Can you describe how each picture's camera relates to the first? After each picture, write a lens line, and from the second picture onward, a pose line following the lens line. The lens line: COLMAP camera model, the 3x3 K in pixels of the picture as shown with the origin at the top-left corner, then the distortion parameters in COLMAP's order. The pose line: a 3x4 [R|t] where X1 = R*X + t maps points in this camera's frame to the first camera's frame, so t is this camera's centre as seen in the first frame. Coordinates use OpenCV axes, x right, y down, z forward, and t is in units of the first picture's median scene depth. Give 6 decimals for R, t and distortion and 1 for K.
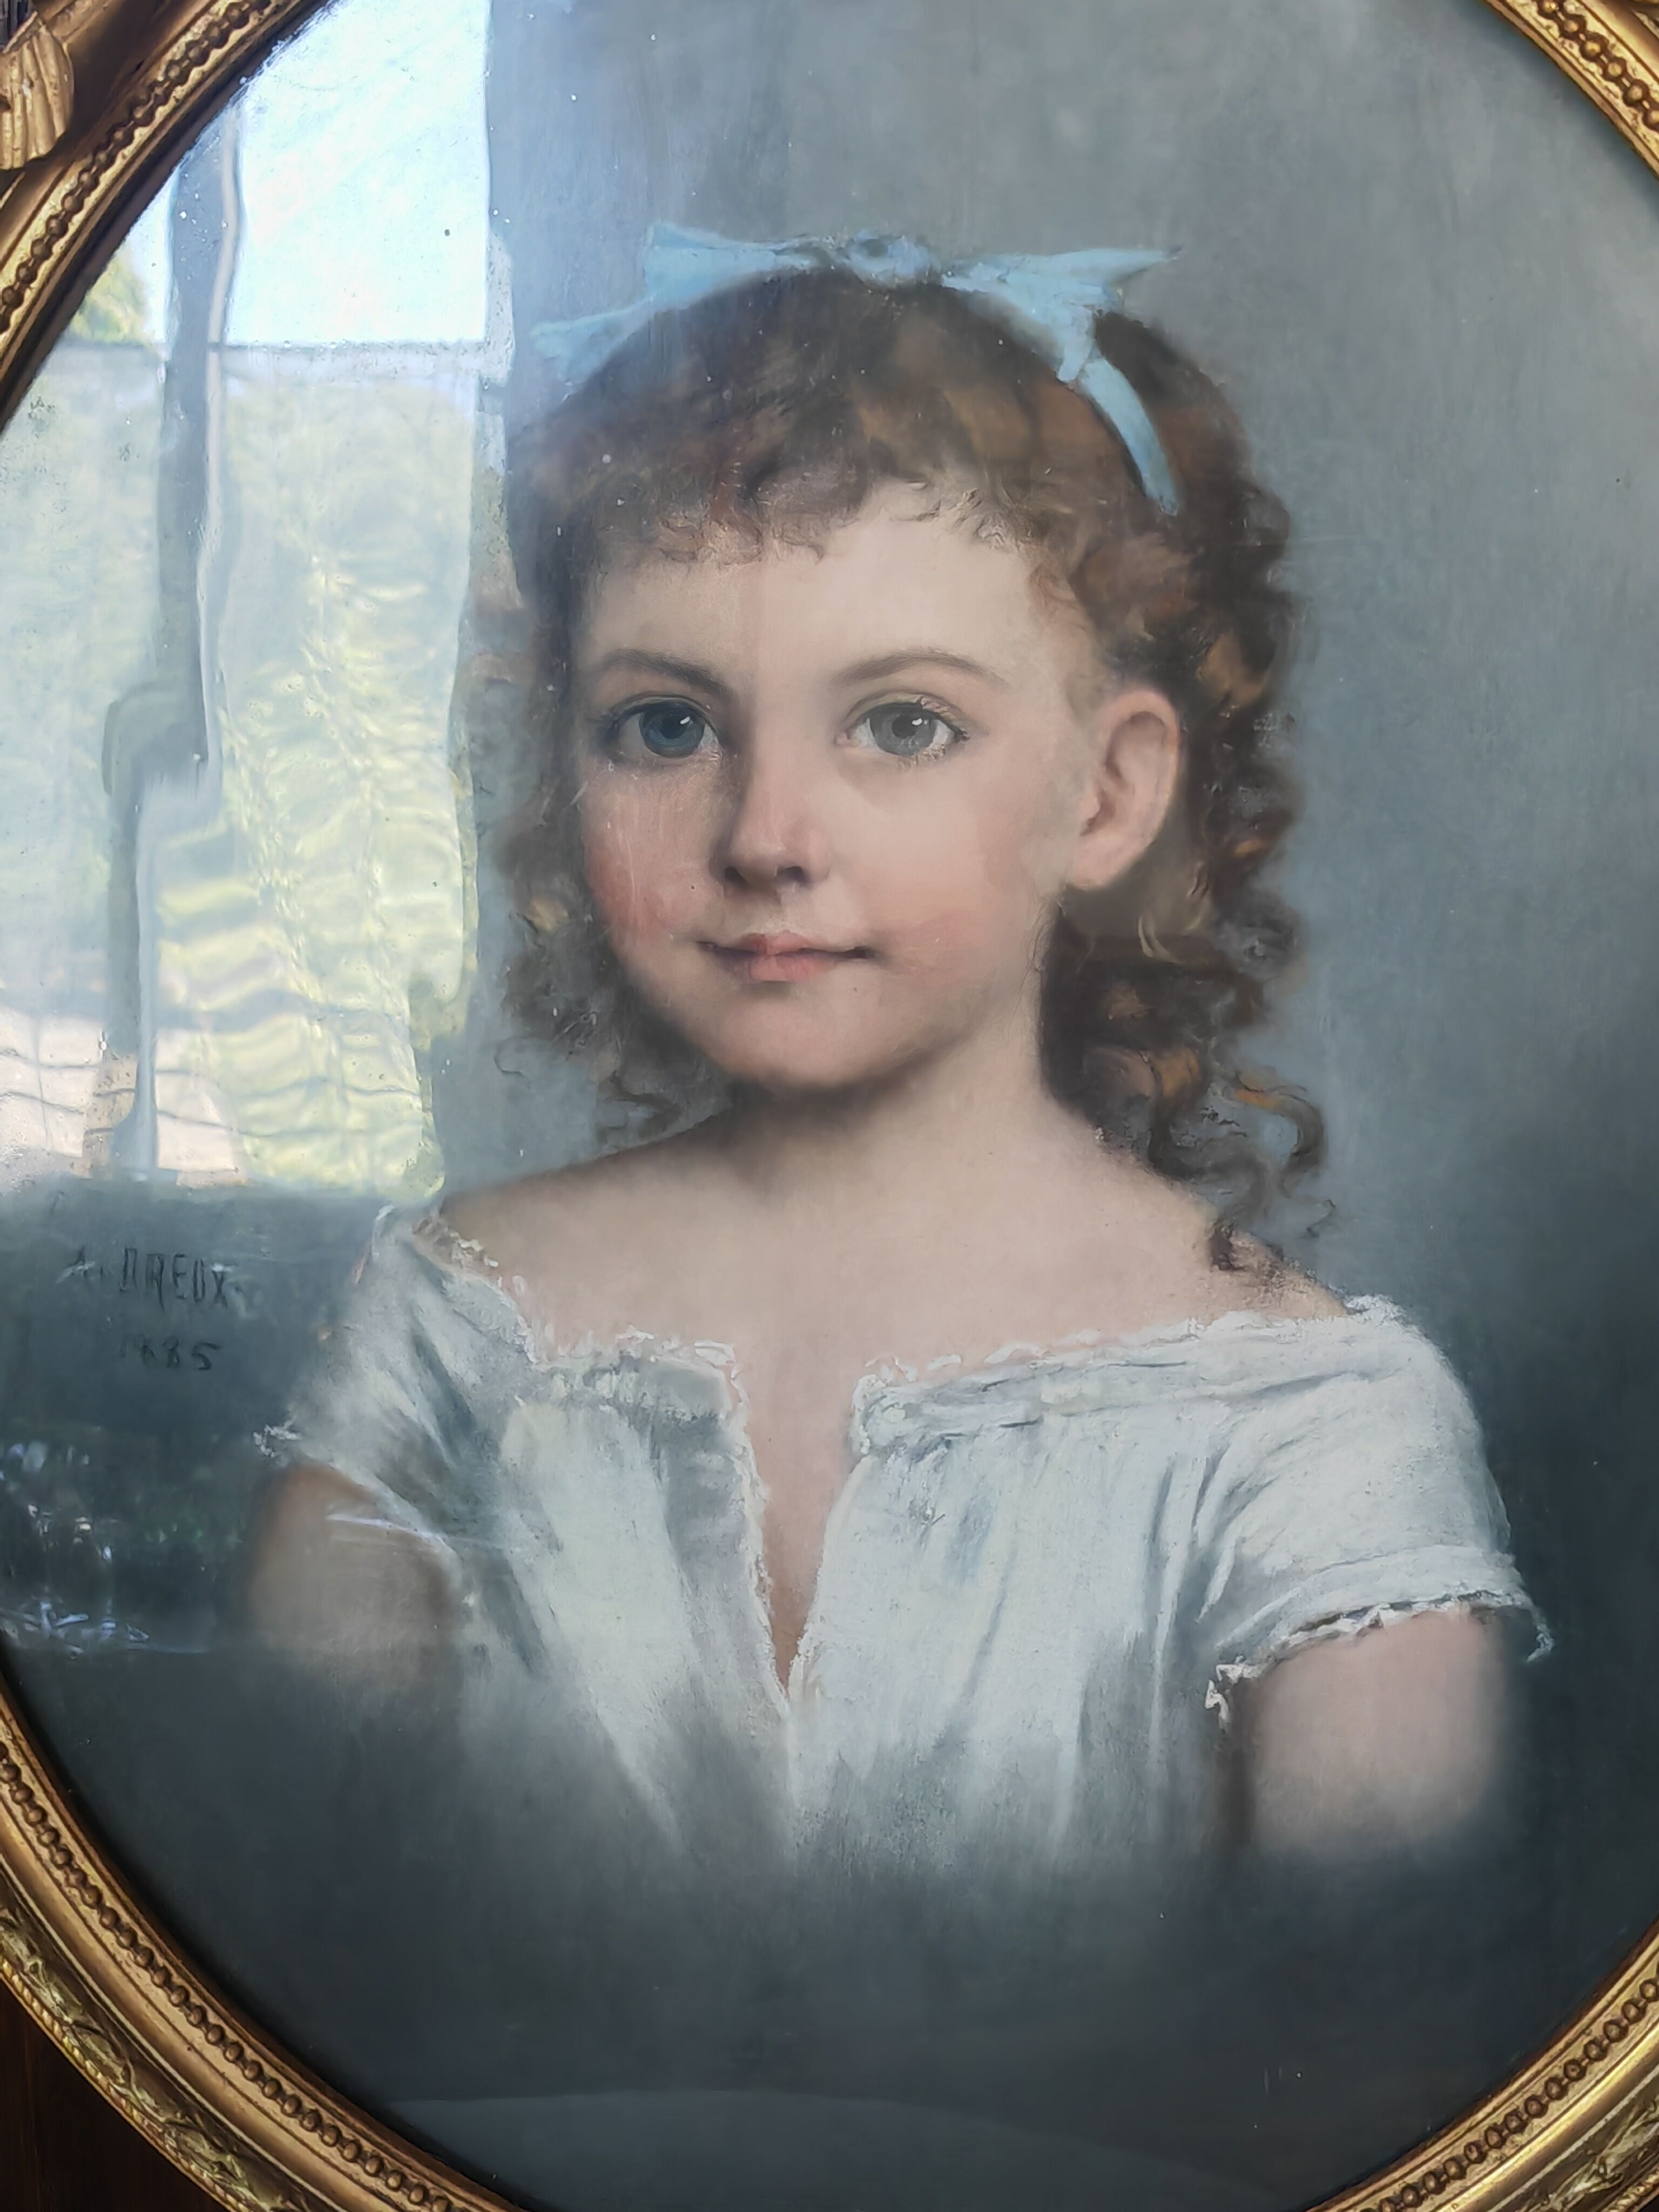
lens RADIAL K [[3136.0, 0, 829.5], [0, 3136.0, 1106.0], [0, 0, 1]] dist [0.112119, -0.319761]
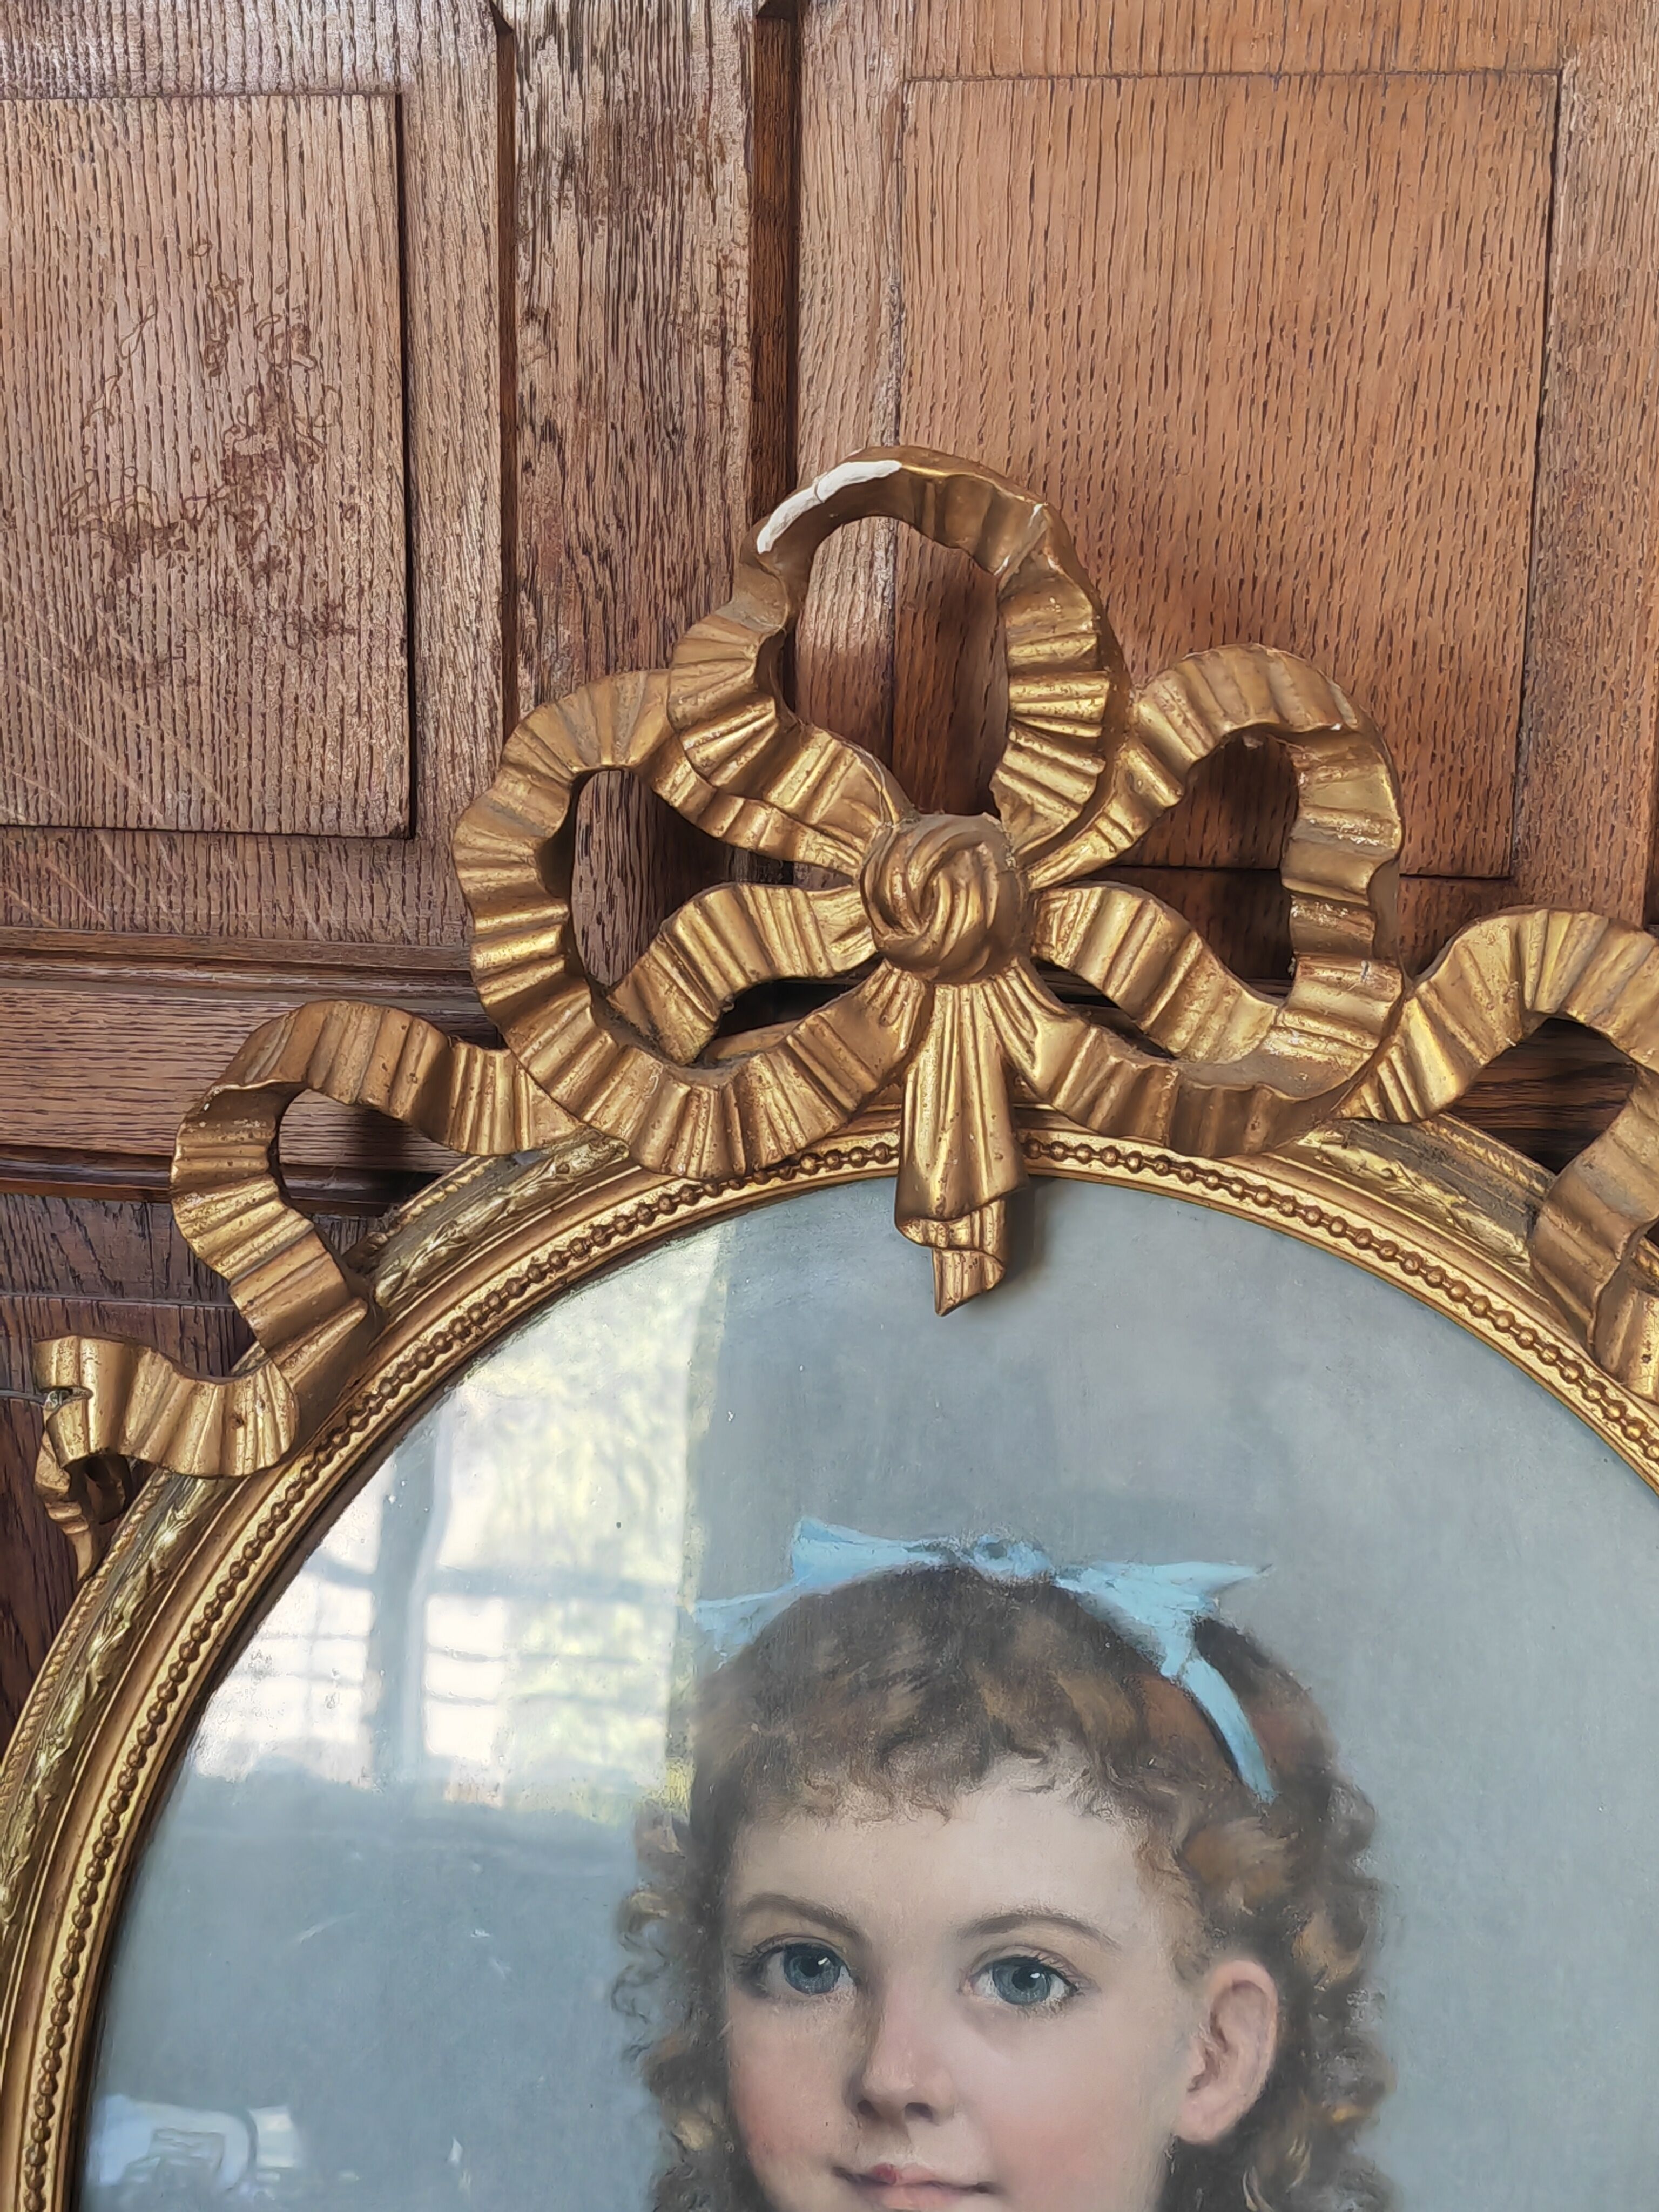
lens RADIAL K [[3136.0, 0, 829.5], [0, 3136.0, 1106.0], [0, 0, 1]] dist [0.112119, -0.319761]
pose [[0.996556, 0.003147, -0.082861, 0.045813], [-0.016622, 0.986578, -0.162440, -0.236634], [0.081237, 0.163258, 0.983233, -0.121492]]
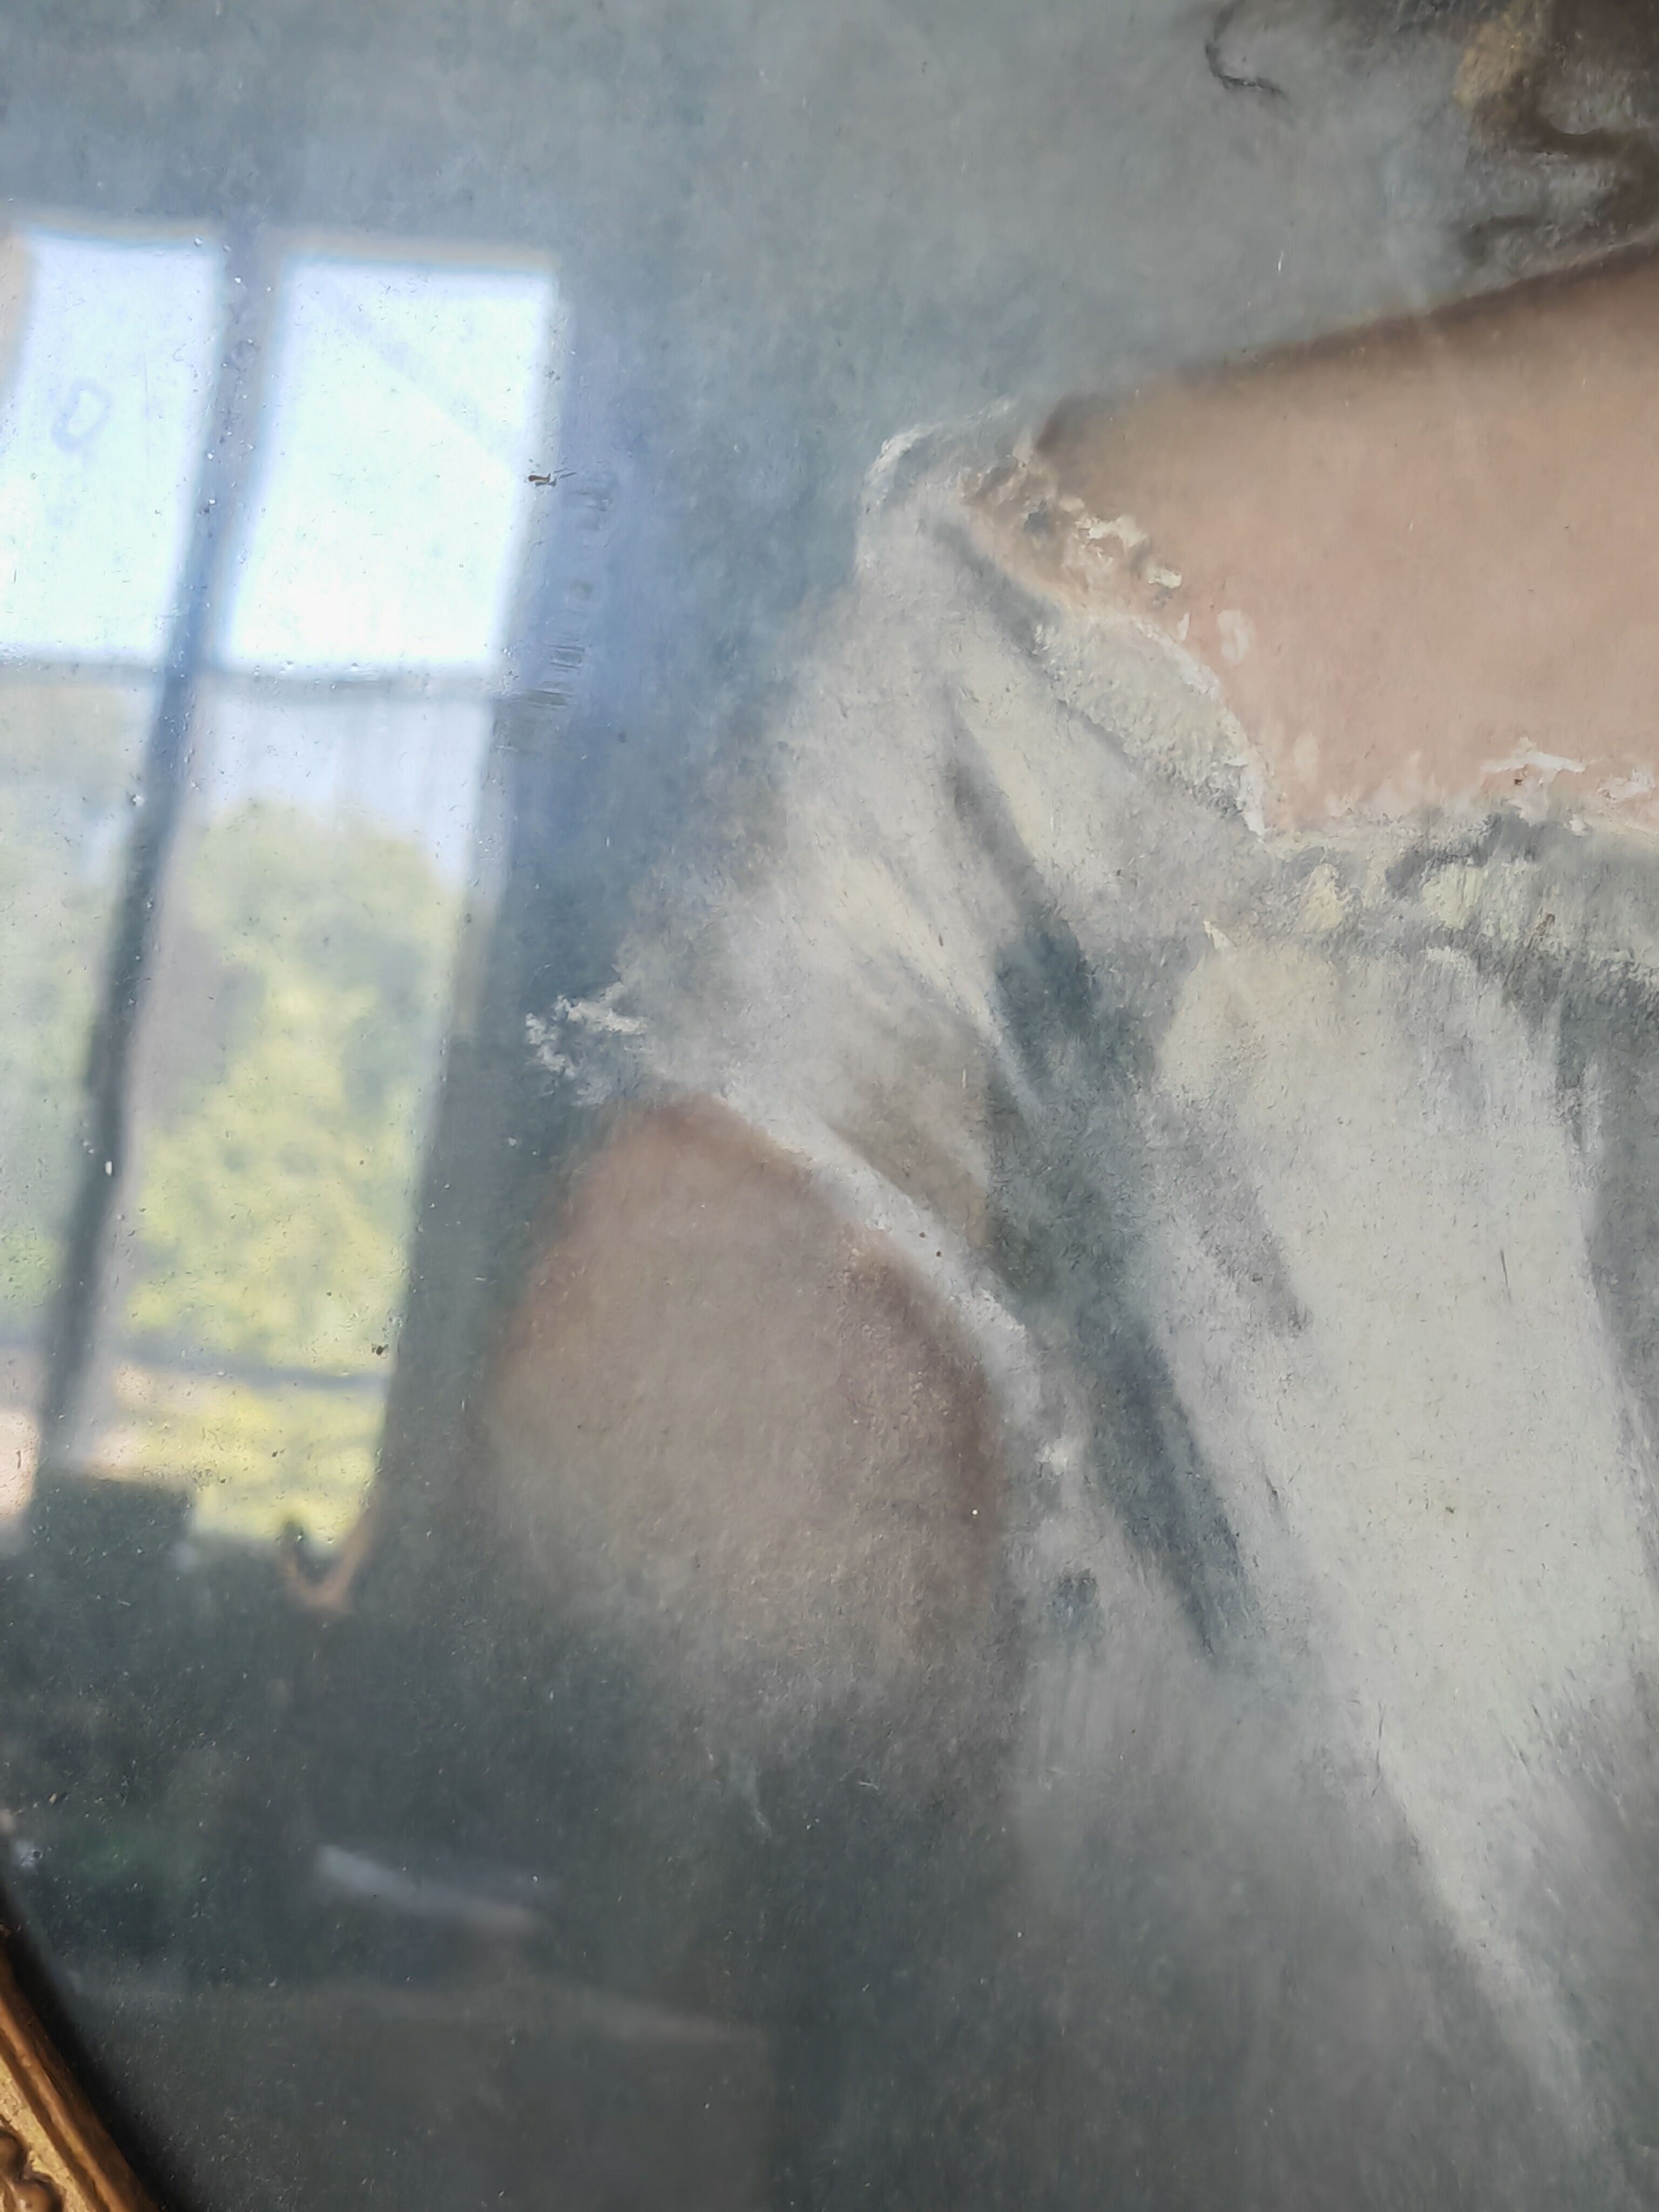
lens RADIAL K [[3136.0, 0, 829.5], [0, 3136.0, 1106.0], [0, 0, 1]] dist [0.112119, -0.319761]
pose [[0.998924, 0.042142, 0.019383, -0.160129], [-0.039113, 0.989881, -0.136405, 0.177564], [-0.024935, 0.135500, 0.990464, 0.640273]]
